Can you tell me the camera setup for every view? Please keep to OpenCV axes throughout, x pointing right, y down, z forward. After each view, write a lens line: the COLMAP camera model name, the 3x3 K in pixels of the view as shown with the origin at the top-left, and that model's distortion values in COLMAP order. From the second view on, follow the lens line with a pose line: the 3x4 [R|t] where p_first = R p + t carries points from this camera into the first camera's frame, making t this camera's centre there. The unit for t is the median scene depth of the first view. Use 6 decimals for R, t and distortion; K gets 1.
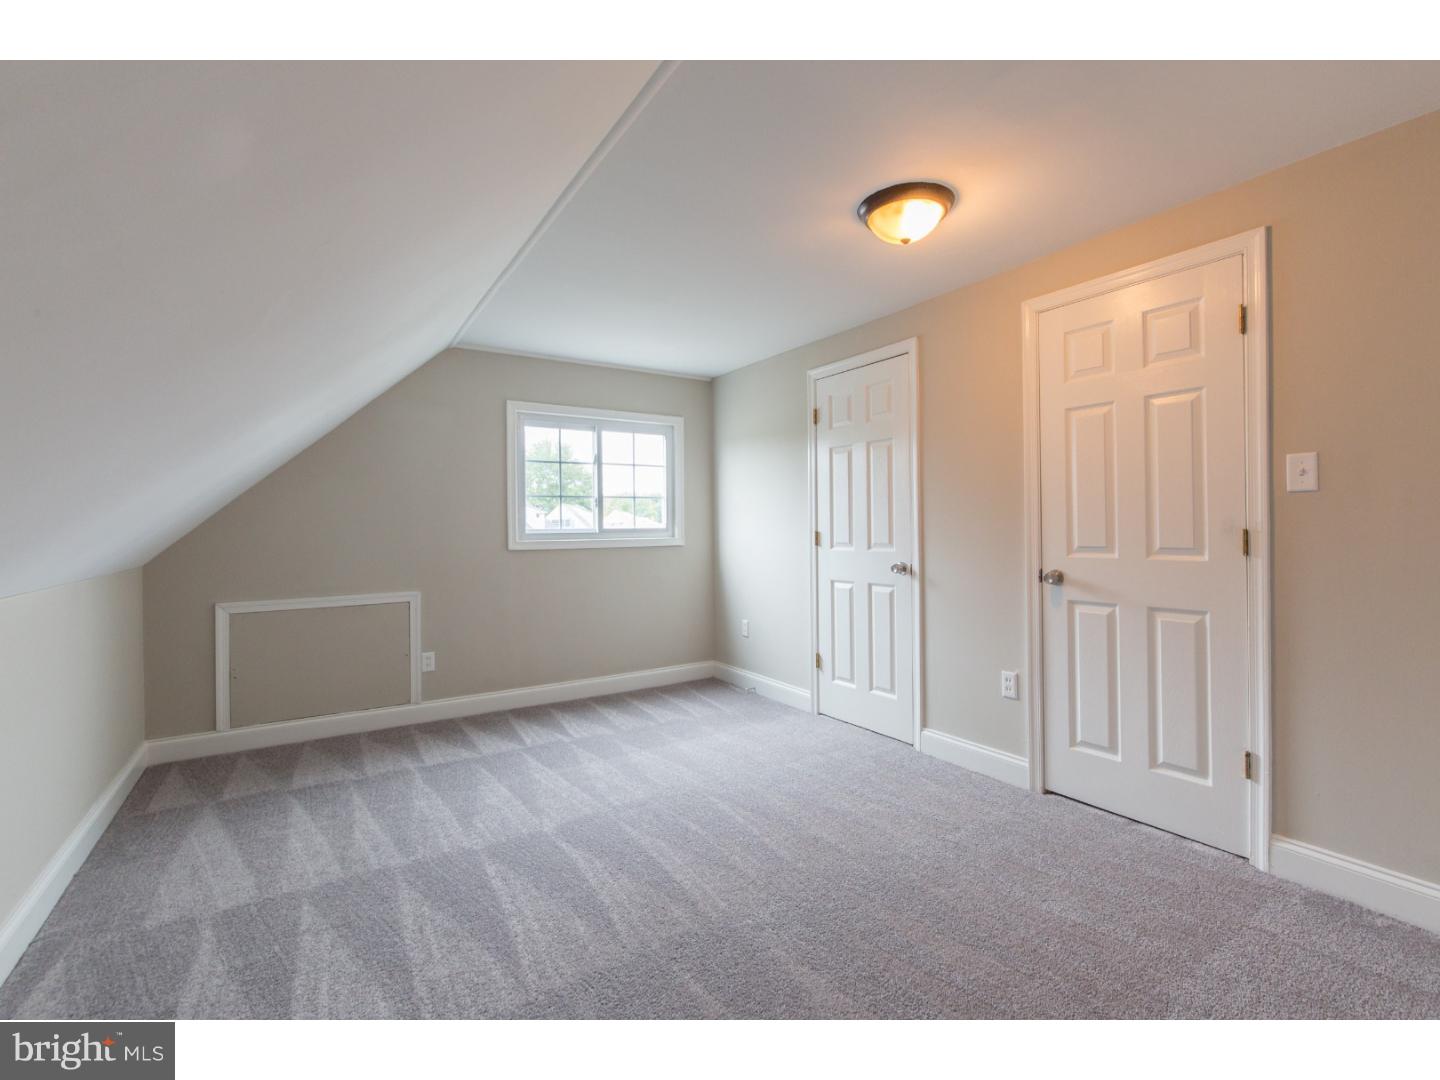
lens RADIAL K [[645.7, 0, 726.5], [0, 645.7, 525.7], [0, 0, 1]] dist [-0.001721, -0.000618]
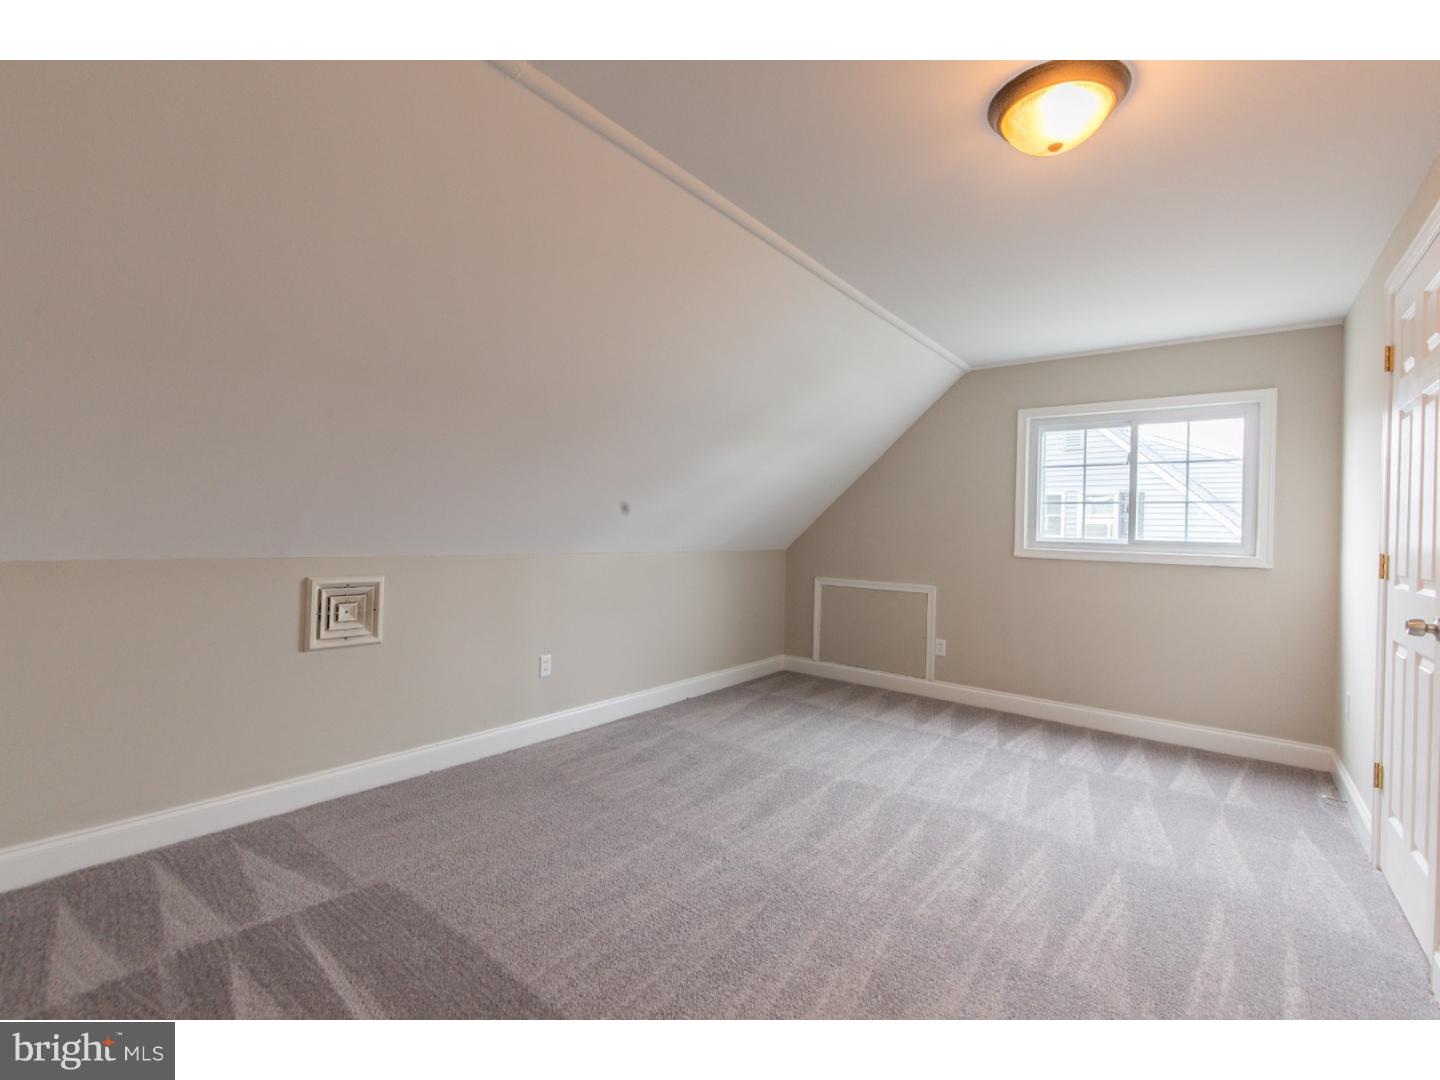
lens RADIAL K [[645.7, 0, 726.5], [0, 645.7, 525.7], [0, 0, 1]] dist [-0.001721, -0.000618]
pose [[0.323981, 0.014332, -0.945955, 0.495351], [-0.029280, 0.999558, 0.005116, -0.003060], [0.945610, 0.026040, 0.324257, 0.245062]]
